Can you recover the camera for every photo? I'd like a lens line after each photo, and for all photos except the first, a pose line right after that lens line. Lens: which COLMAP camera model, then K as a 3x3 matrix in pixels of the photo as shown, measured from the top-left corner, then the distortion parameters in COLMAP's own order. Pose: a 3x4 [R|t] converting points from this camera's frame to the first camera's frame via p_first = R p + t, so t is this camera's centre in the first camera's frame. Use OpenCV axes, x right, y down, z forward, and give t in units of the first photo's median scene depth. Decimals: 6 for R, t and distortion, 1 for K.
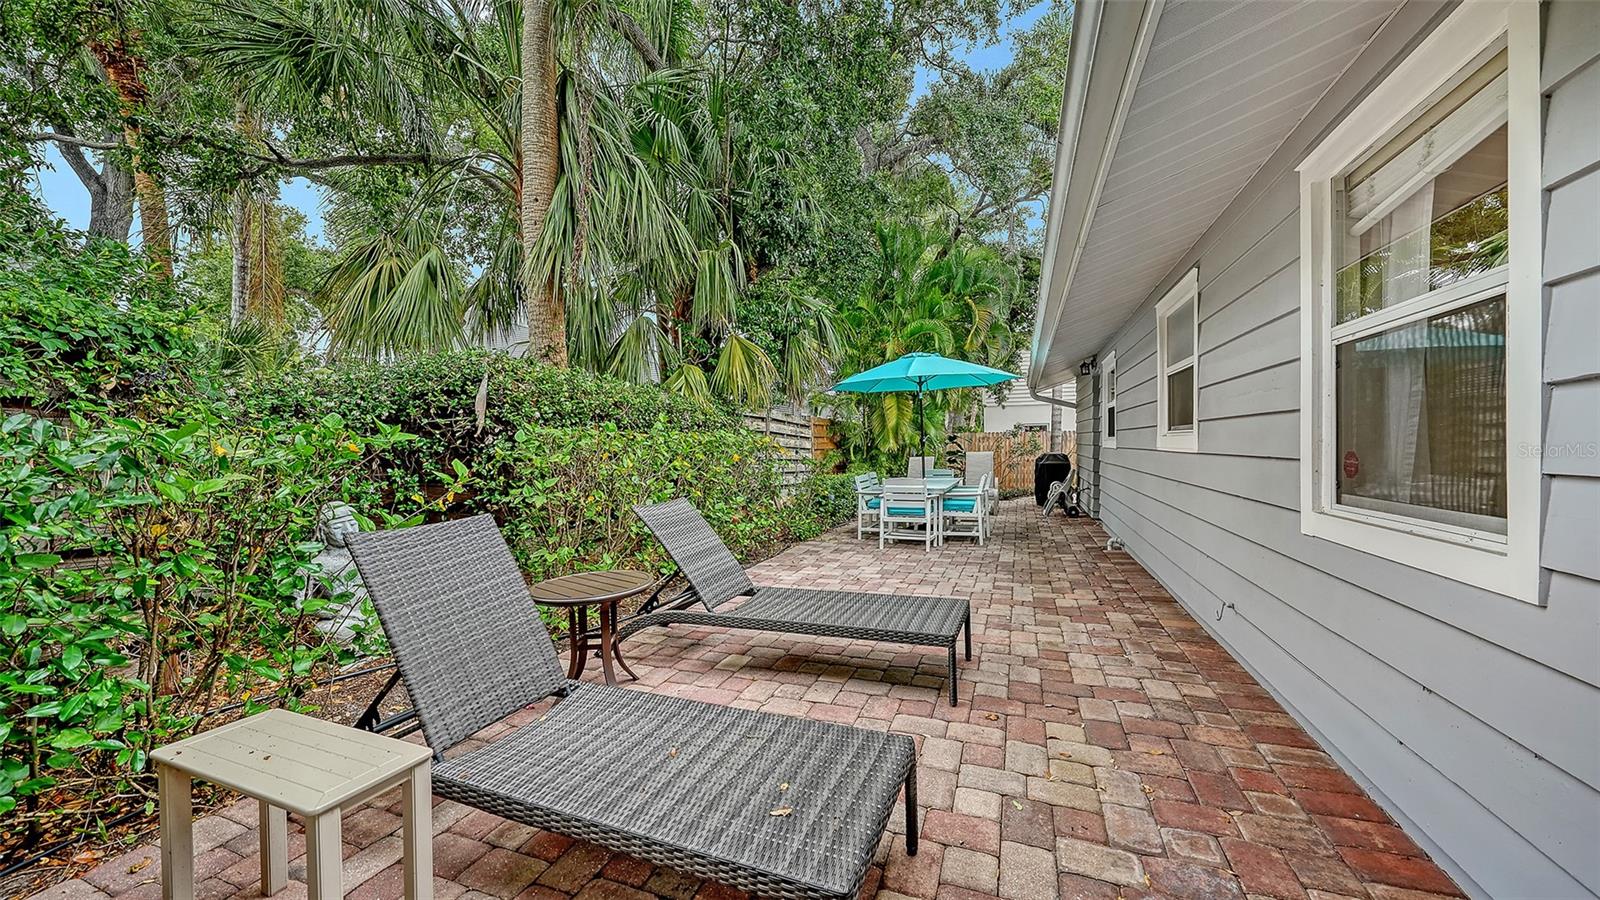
lens RADIAL K [[573.2, 0, 797.8], [0, 573.2, 456.3], [0, 0, 1]] dist [-0.005939, 0.001458]
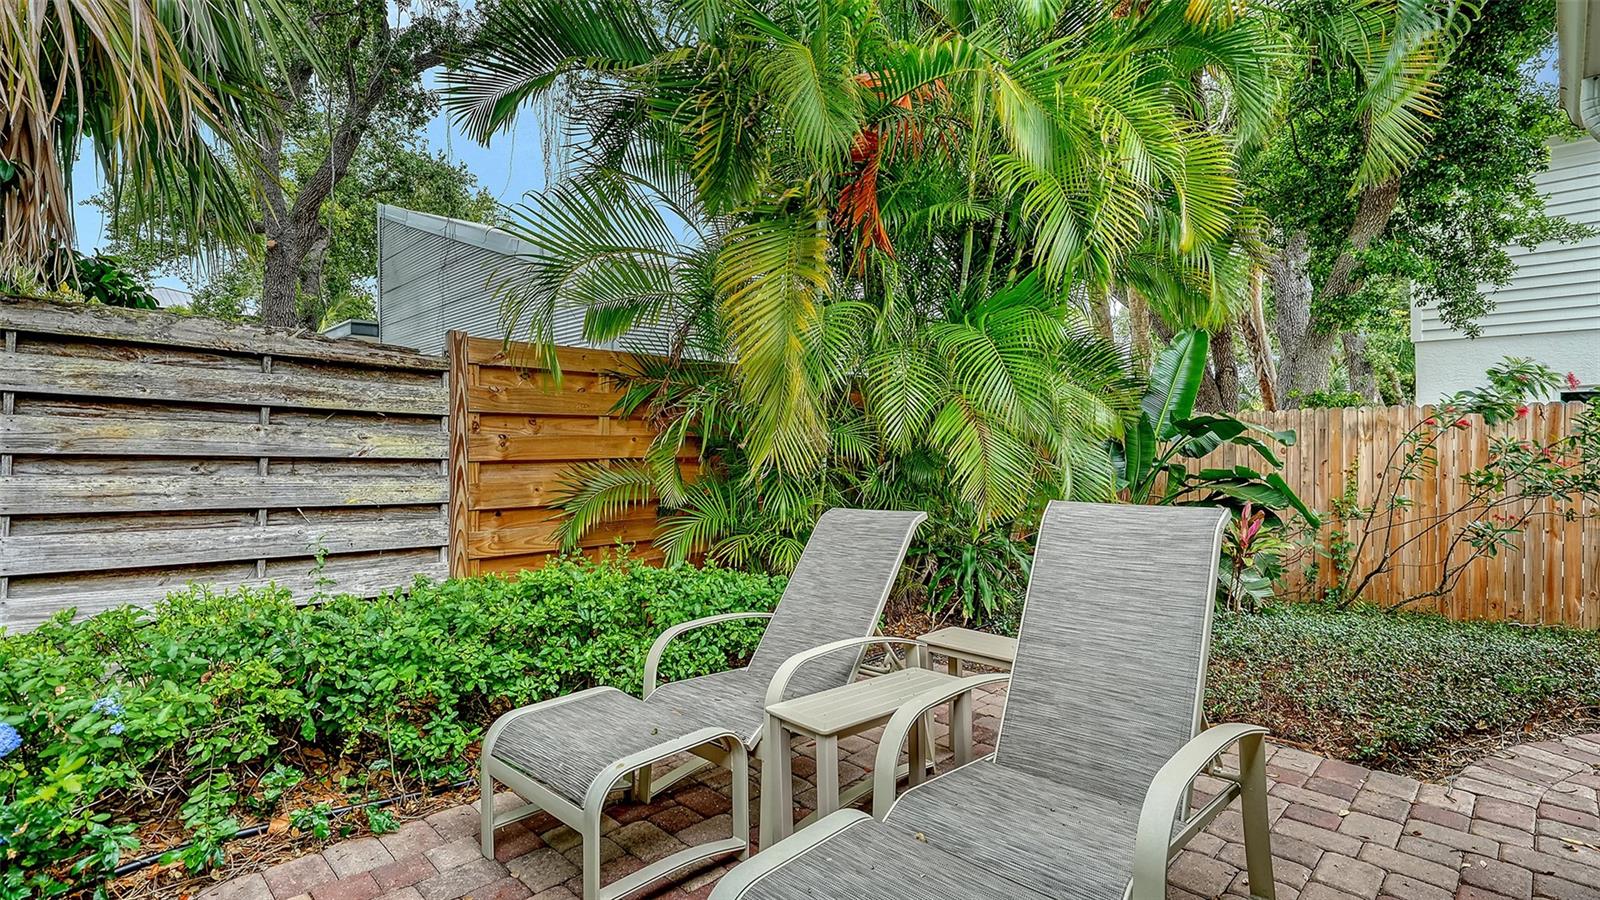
lens RADIAL K [[756.9, 0, 797.9], [0, 756.9, 443.2], [0, 0, 1]] dist [-0.002010, -0.000298]
pose [[0.913969, 0.011754, -0.405614, 0.298856], [-0.018132, 0.999765, -0.011885, -0.018741], [0.405379, 0.018217, 0.913967, 0.739567]]
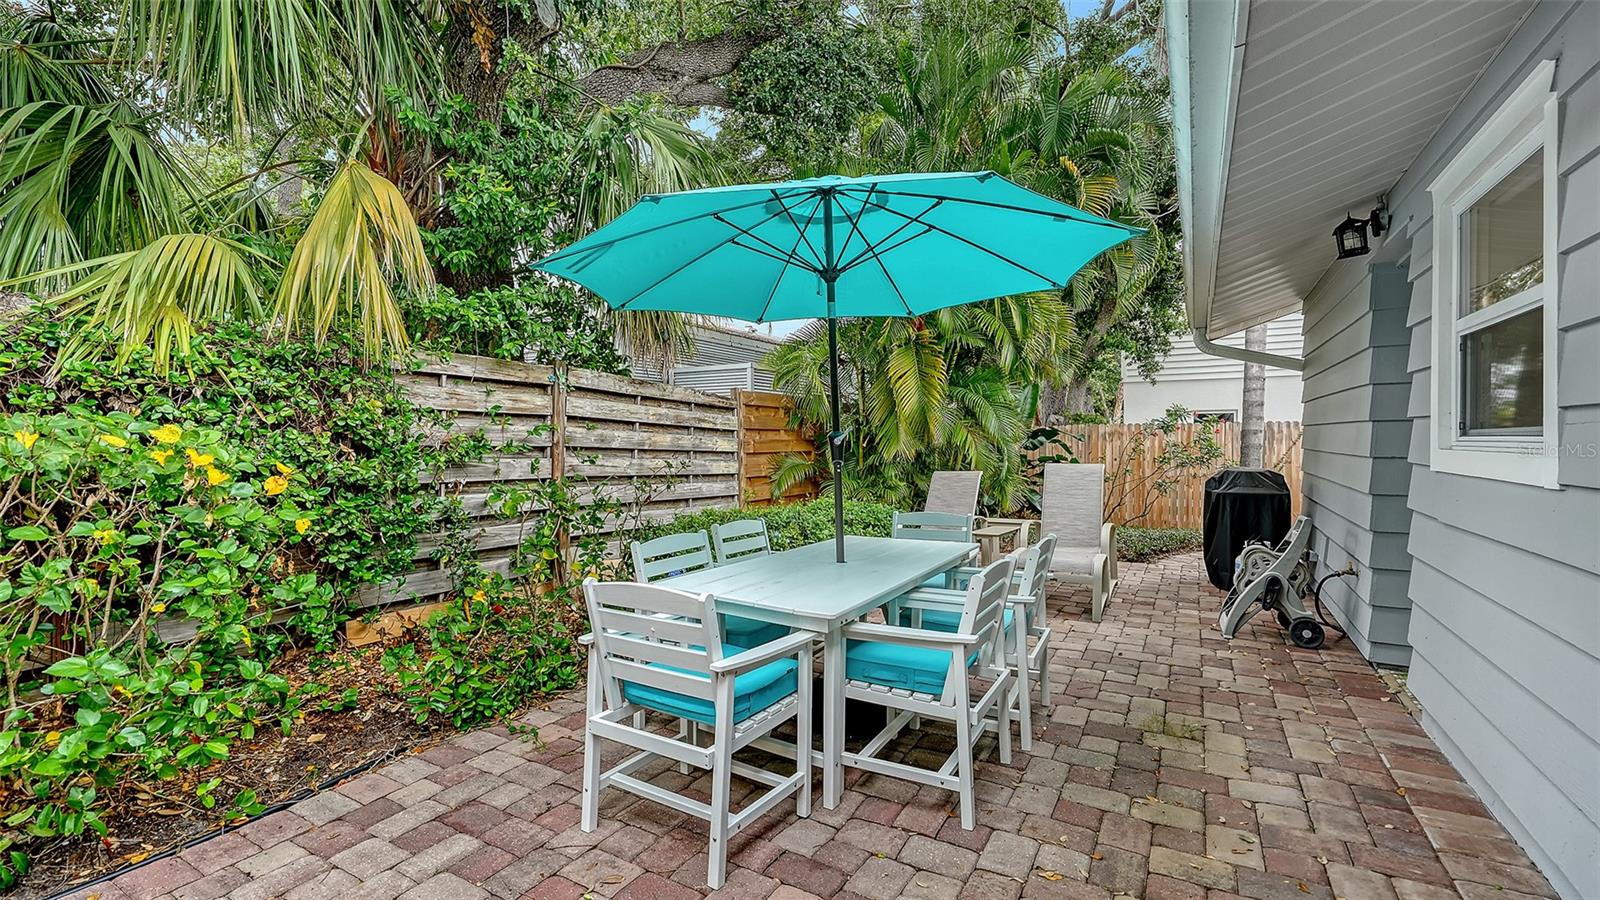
lens RADIAL K [[688.6, 0, 795.7], [0, 688.6, 443.7], [0, 0, 1]] dist [0.001841, -0.000057]
pose [[0.987800, 0.010751, -0.155357, 0.168966], [-0.013001, 0.999825, -0.013476, -0.012641], [0.155185, 0.015332, 0.987766, 0.386550]]
